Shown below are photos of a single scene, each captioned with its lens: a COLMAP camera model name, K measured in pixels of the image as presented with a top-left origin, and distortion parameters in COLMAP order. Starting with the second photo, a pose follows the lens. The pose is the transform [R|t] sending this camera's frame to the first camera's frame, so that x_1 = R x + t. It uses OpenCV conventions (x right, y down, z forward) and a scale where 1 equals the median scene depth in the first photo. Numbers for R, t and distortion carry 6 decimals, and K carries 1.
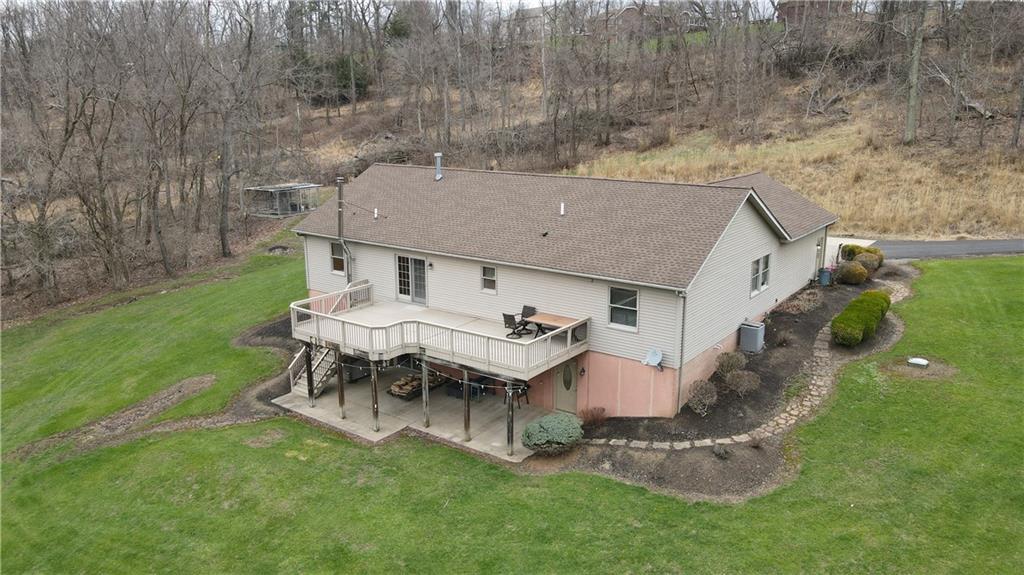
lens RADIAL K [[751.8, 0, 511.0], [0, 751.8, 288.8], [0, 0, 1]] dist [-0.000236, 0.023536]
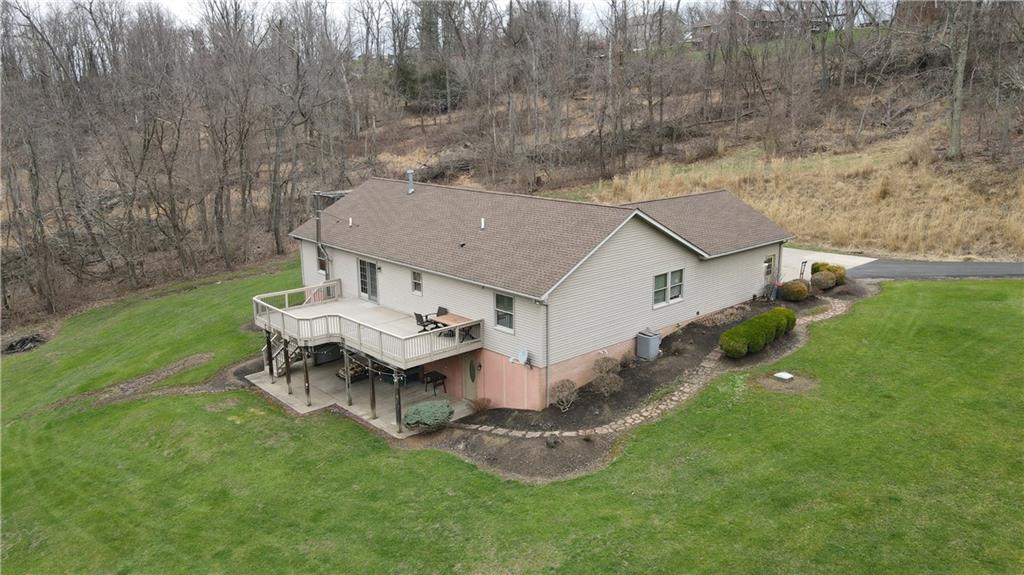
lens RADIAL K [[751.8, 0, 510.4], [0, 751.8, 287.8], [0, 0, 1]] dist [-0.000236, 0.023536]
pose [[0.981293, 0.040382, -0.188235, 0.329337], [-0.040975, 0.999160, 0.000744, -0.011561], [0.188107, 0.006982, 0.982124, -0.107725]]
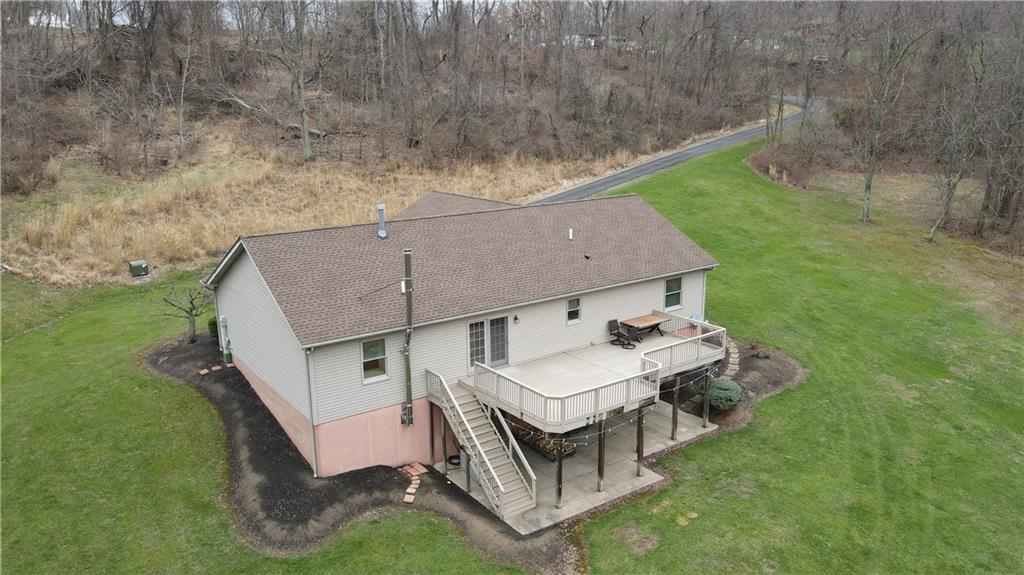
lens RADIAL K [[751.8, 0, 506.6], [0, 751.8, 286.4], [0, 0, 1]] dist [-0.000236, 0.023536]
pose [[0.298576, -0.223727, 0.927792, -1.018265], [0.239581, 0.958577, 0.154050, -0.227842], [-0.923825, 0.176286, 0.339809, 0.726705]]
